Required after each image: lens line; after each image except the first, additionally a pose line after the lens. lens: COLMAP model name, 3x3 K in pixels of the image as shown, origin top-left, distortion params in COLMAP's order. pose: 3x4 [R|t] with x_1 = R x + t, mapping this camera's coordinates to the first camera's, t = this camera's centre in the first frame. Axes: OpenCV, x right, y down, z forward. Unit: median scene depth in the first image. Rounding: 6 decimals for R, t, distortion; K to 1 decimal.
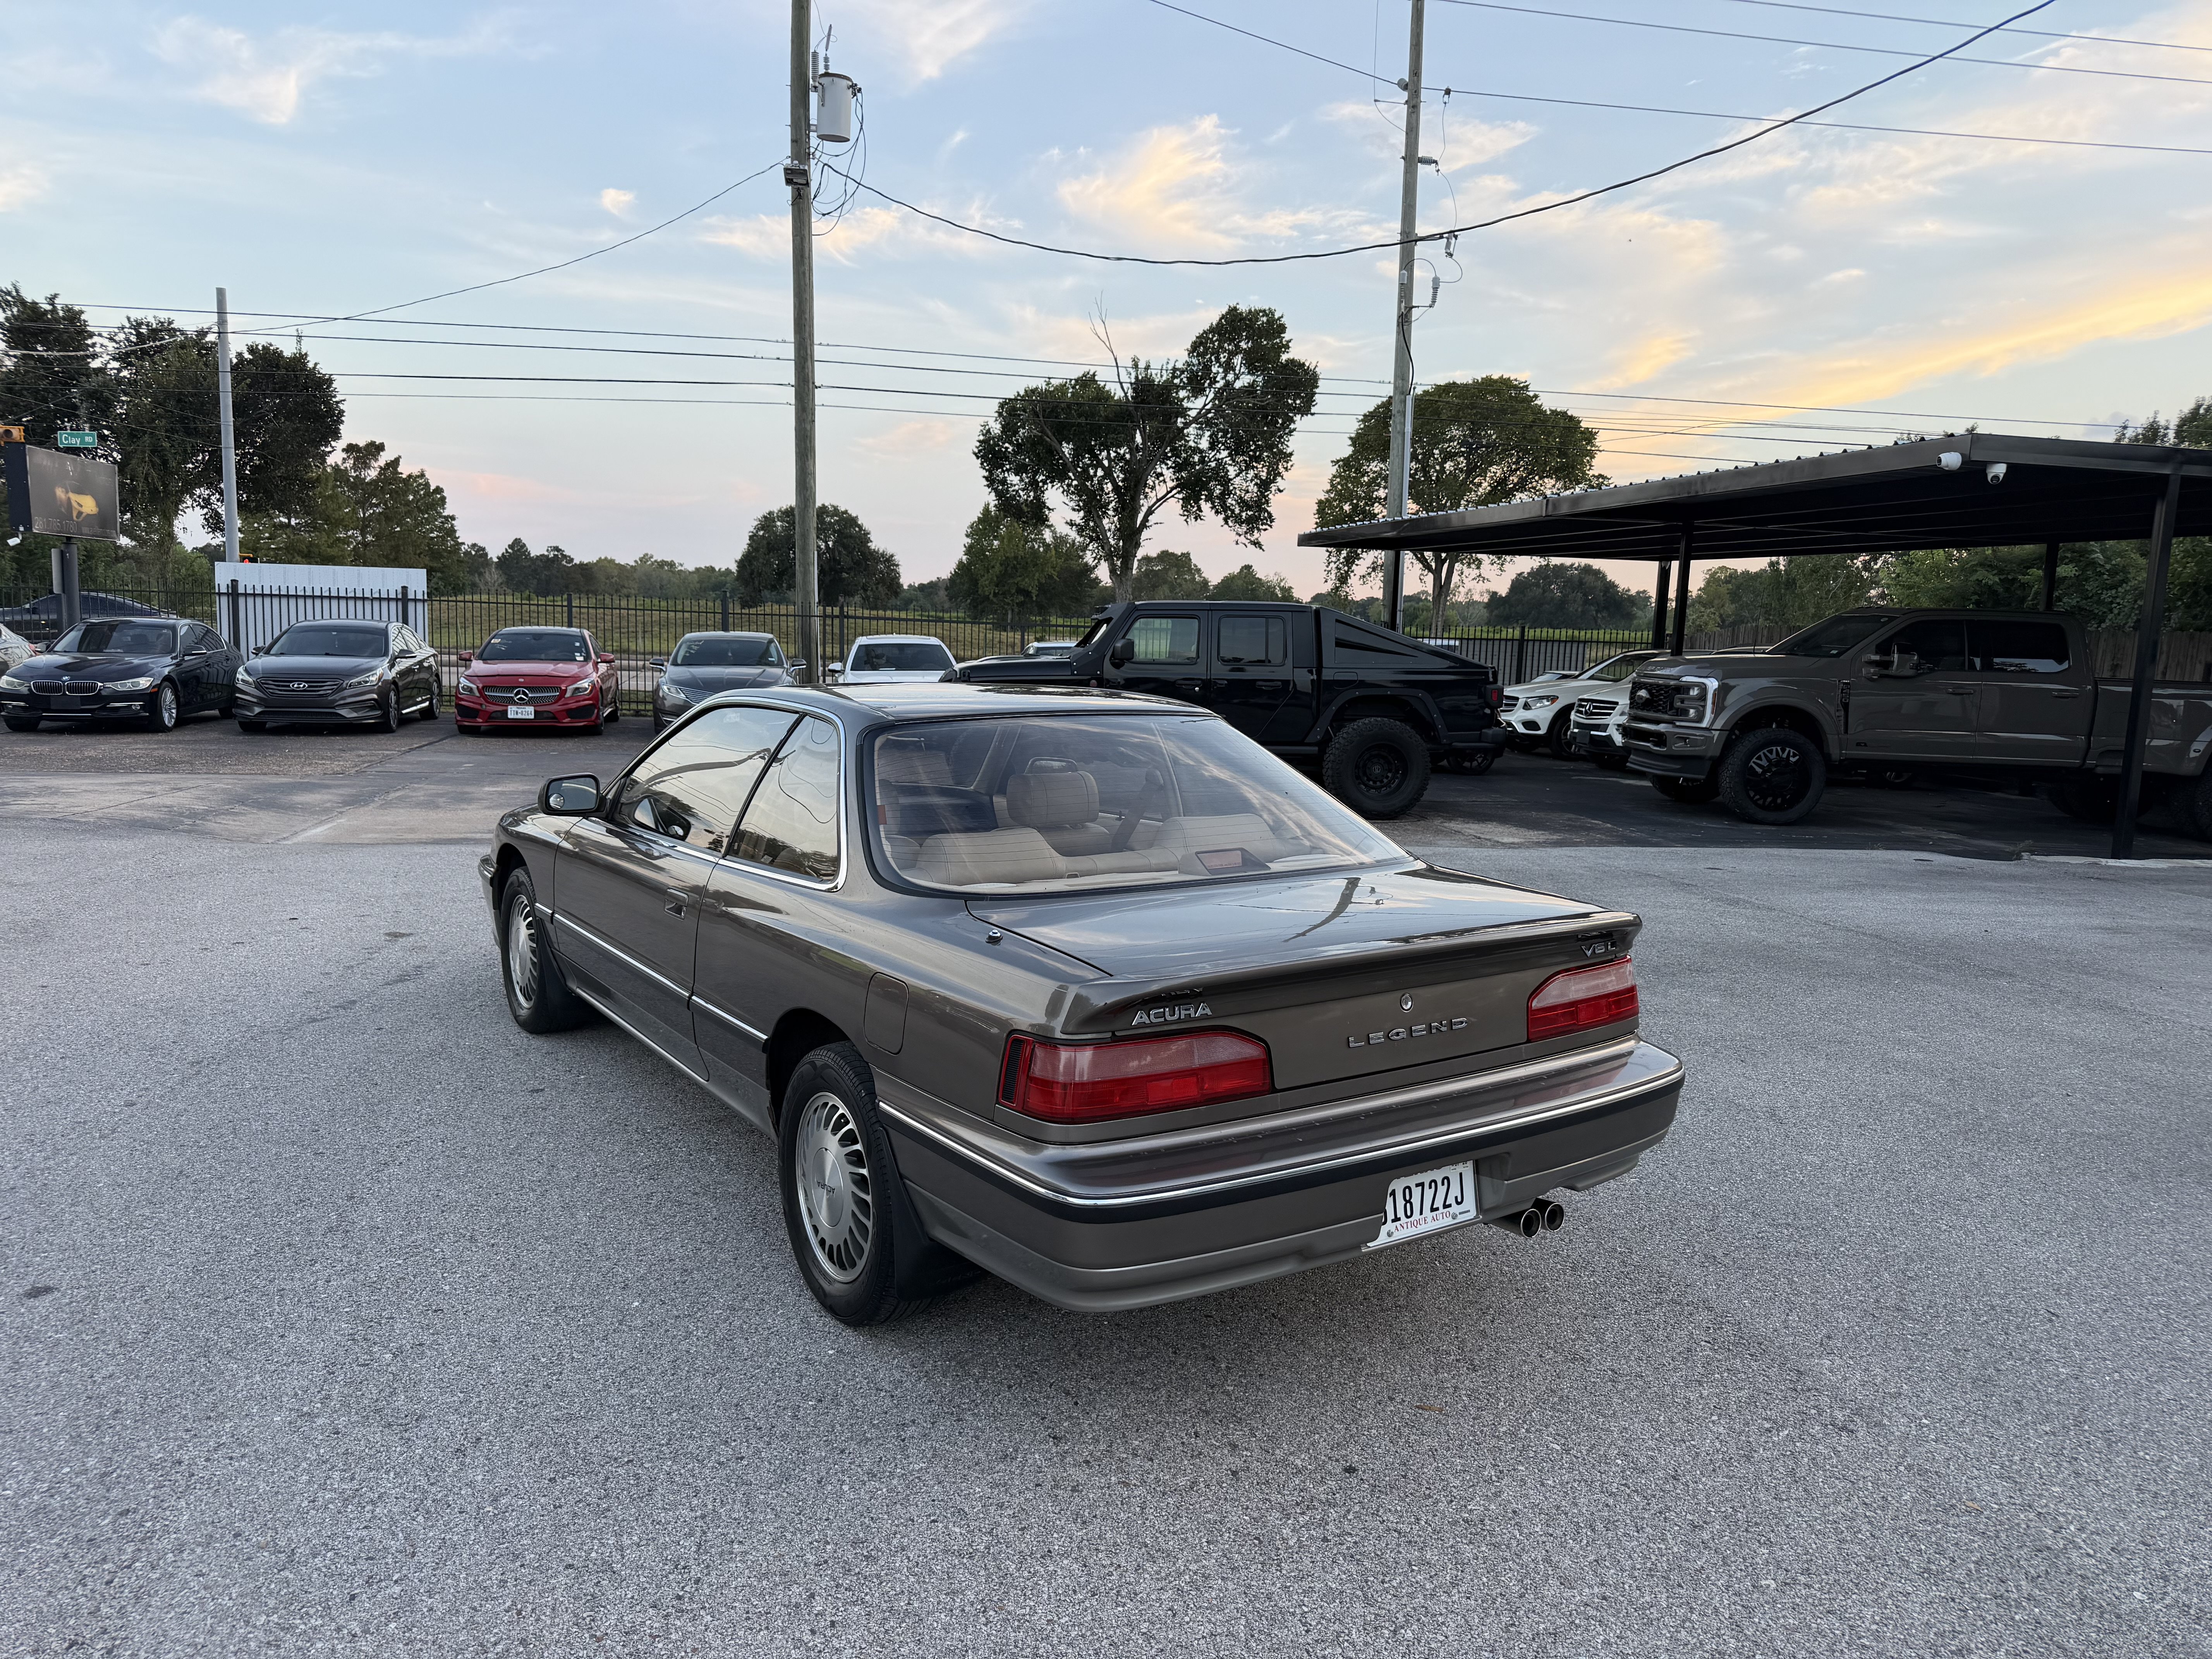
lens RADIAL K [[1568.6, 0, 1098.8], [0, 1568.6, 820.2], [0, 0, 1]] dist [0.042968, -0.053791]
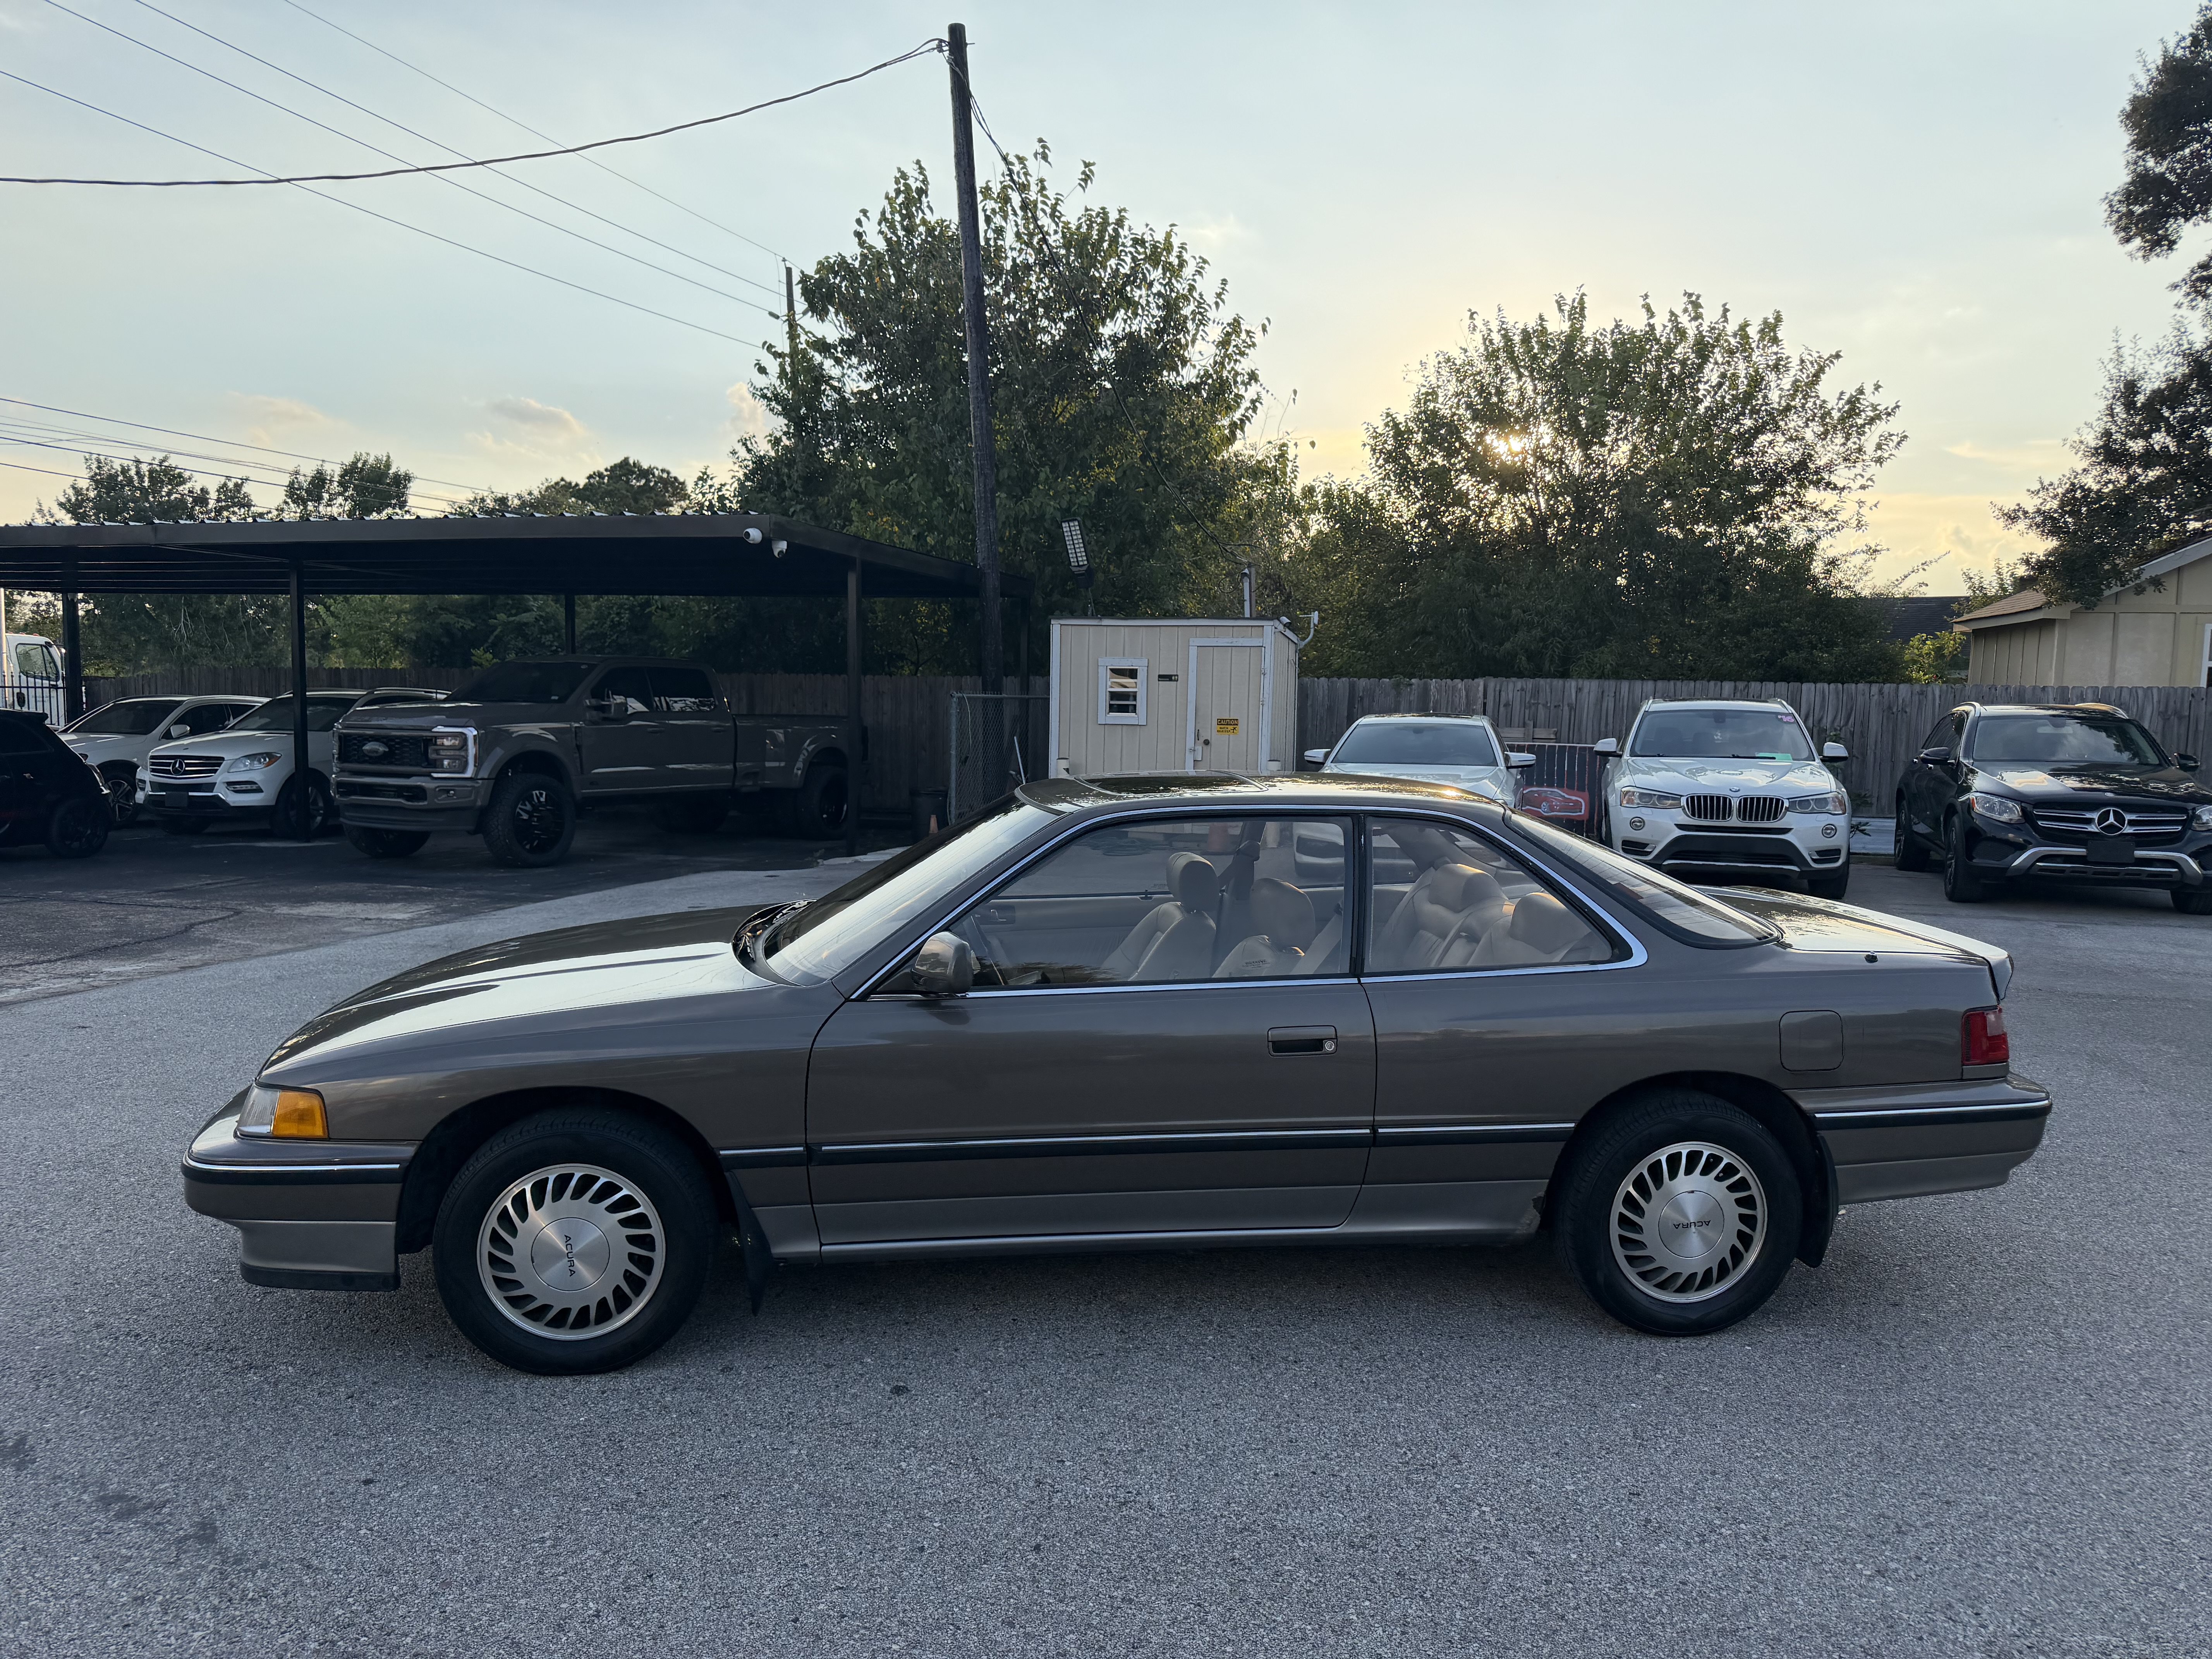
lens RADIAL K [[1568.6, 0, 1132.1], [0, 1568.6, 822.0], [0, 0, 1]] dist [0.042968, -0.053791]
pose [[0.438526, -0.094522, 0.893734, -0.204124], [0.109275, 0.992683, 0.051370, -0.023655], [-0.892050, 0.075136, 0.445646, 0.127460]]
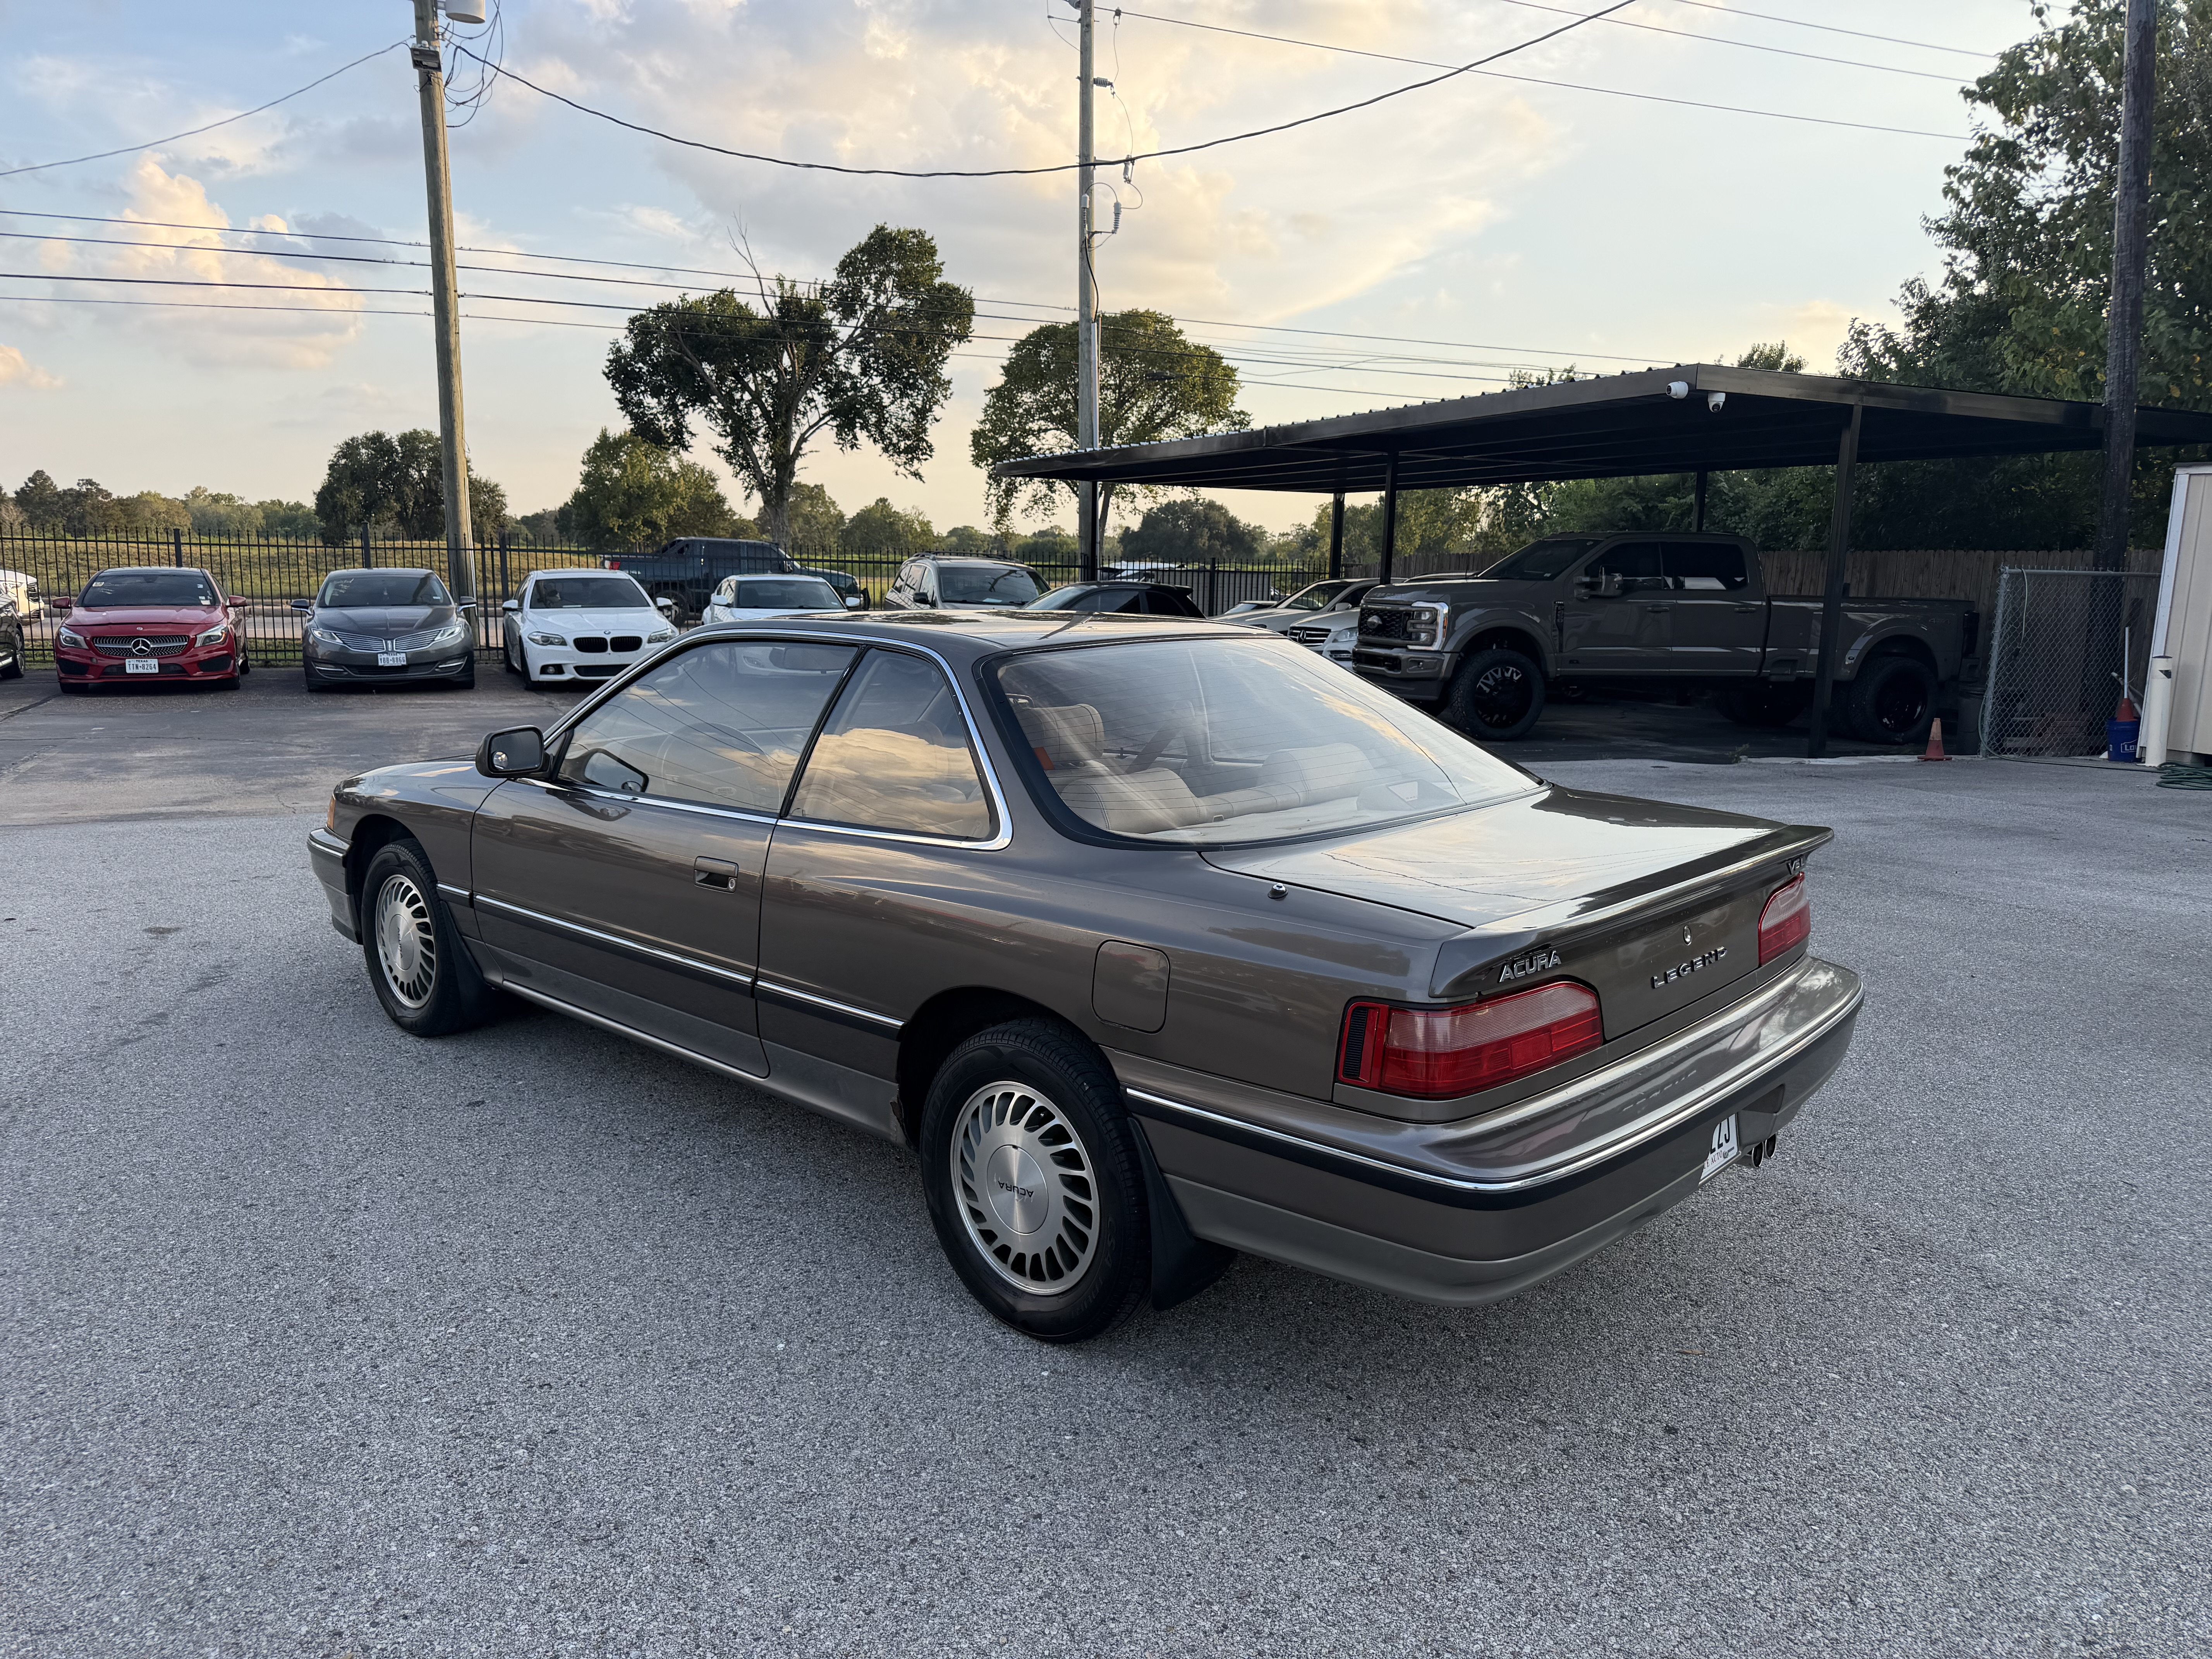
lens RADIAL K [[1568.6, 0, 1114.9], [0, 1568.6, 828.3], [0, 0, 1]] dist [0.042968, -0.053791]
pose [[0.971149, -0.050885, 0.232980, -0.047536], [0.040059, 0.997897, 0.050968, -0.001239], [-0.235083, -0.040165, 0.971145, 0.023156]]
